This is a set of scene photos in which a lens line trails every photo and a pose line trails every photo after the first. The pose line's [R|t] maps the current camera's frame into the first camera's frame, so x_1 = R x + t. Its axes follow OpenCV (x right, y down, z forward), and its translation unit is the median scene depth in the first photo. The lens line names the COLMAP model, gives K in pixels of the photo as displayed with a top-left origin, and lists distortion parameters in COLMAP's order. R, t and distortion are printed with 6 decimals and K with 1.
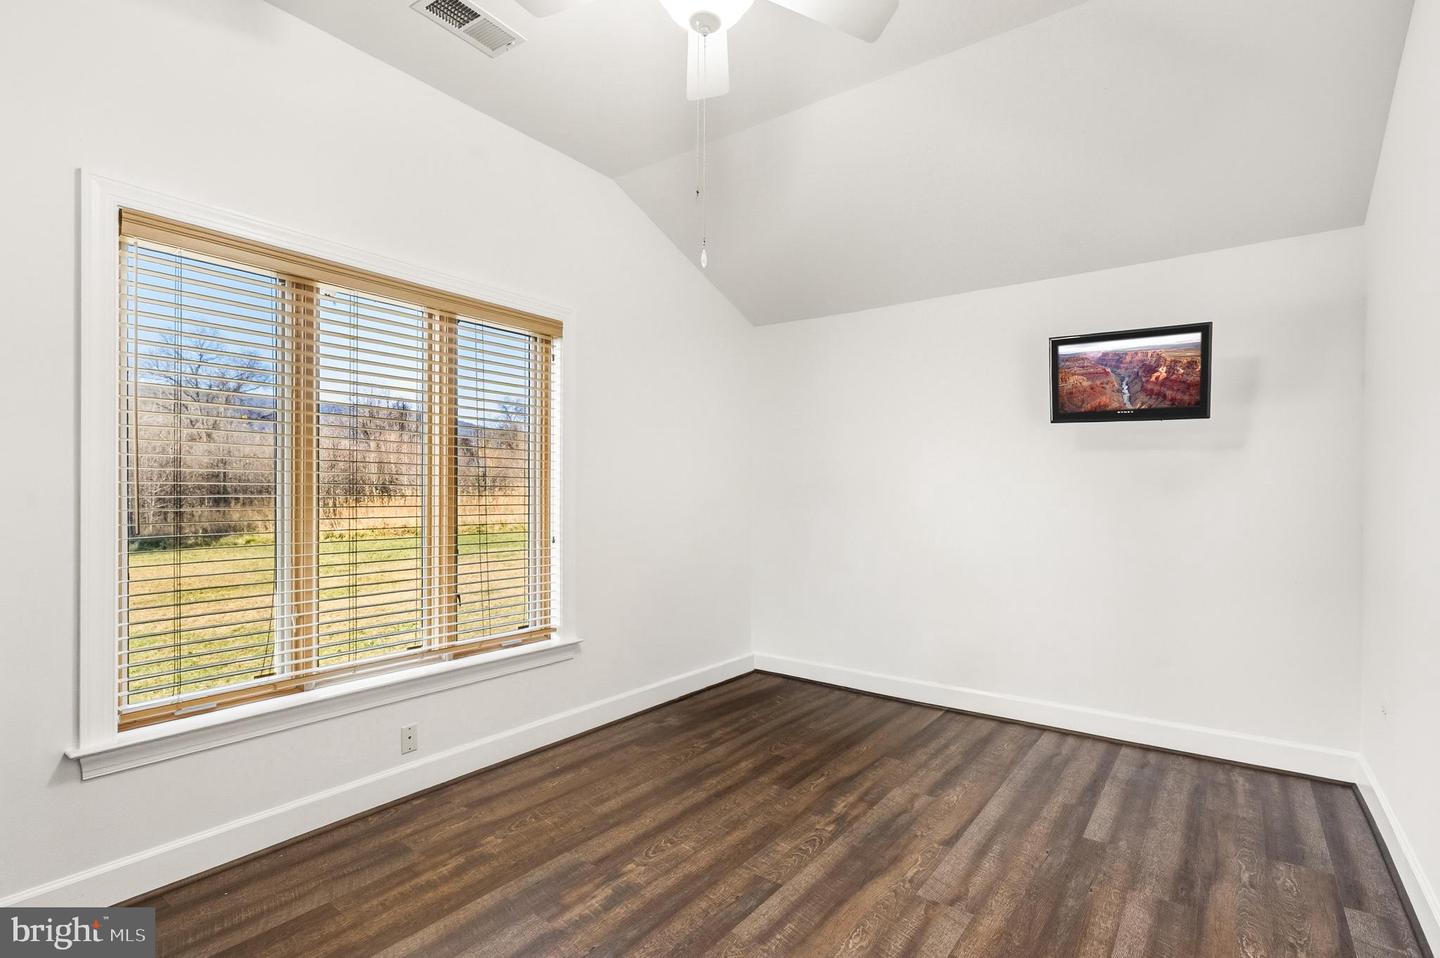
lens RADIAL K [[667.9, 0, 745.0], [0, 667.9, 496.1], [0, 0, 1]] dist [-0.001832, 0.000891]
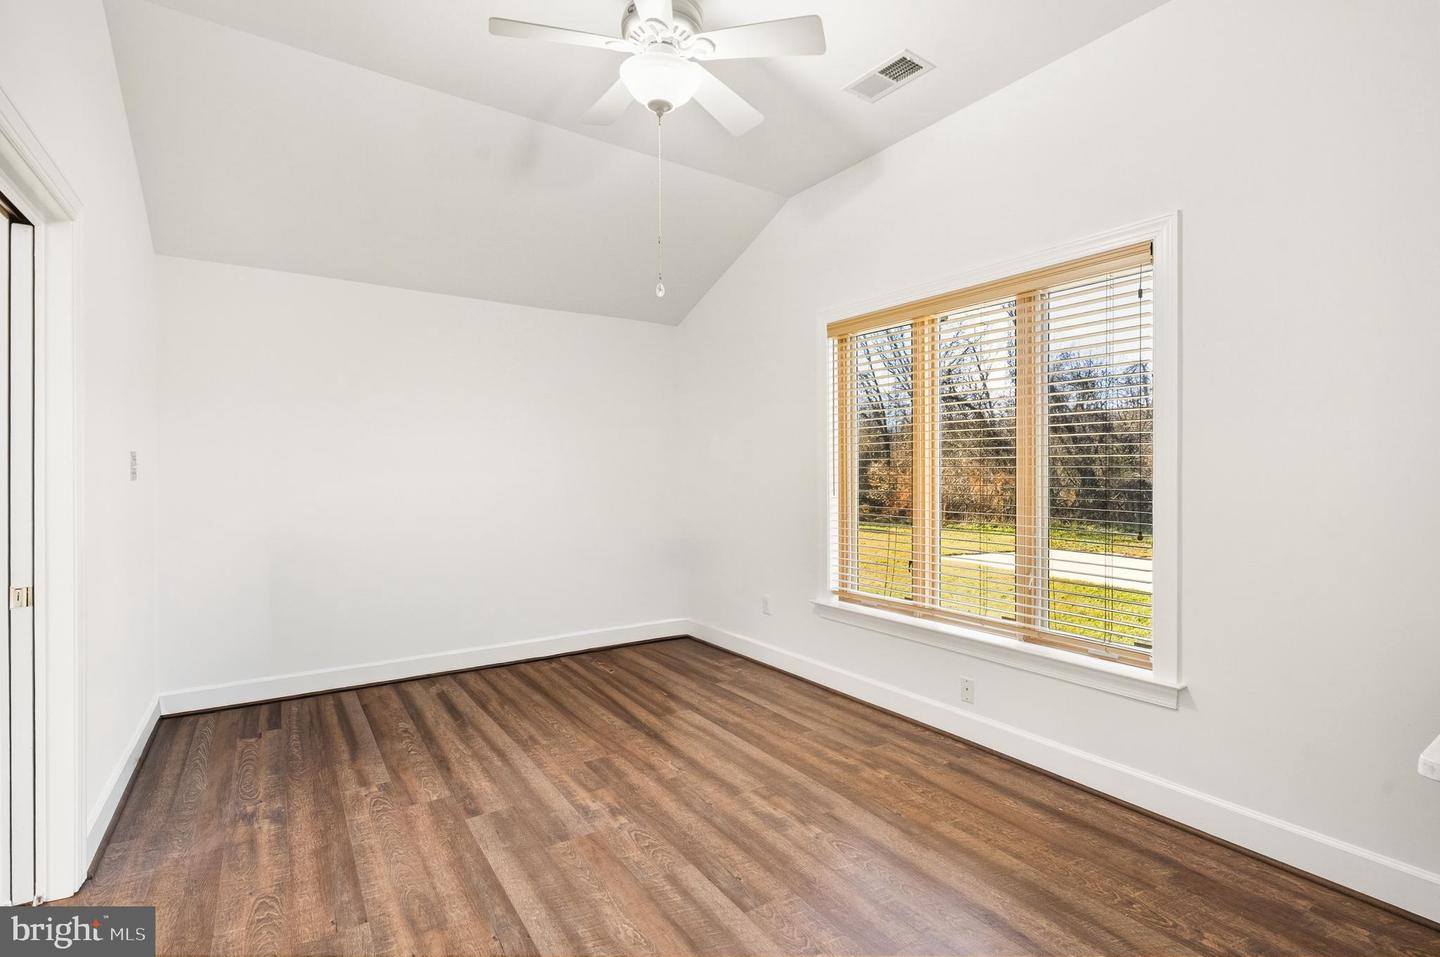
lens RADIAL K [[667.9, 0, 721.7], [0, 667.9, 473.8], [0, 0, 1]] dist [-0.001832, 0.000891]
pose [[-0.342818, -0.002192, -0.939399, 0.840372], [-0.006865, 0.999976, 0.000172, -0.001442], [0.939377, 0.006508, -0.342825, 1.183776]]
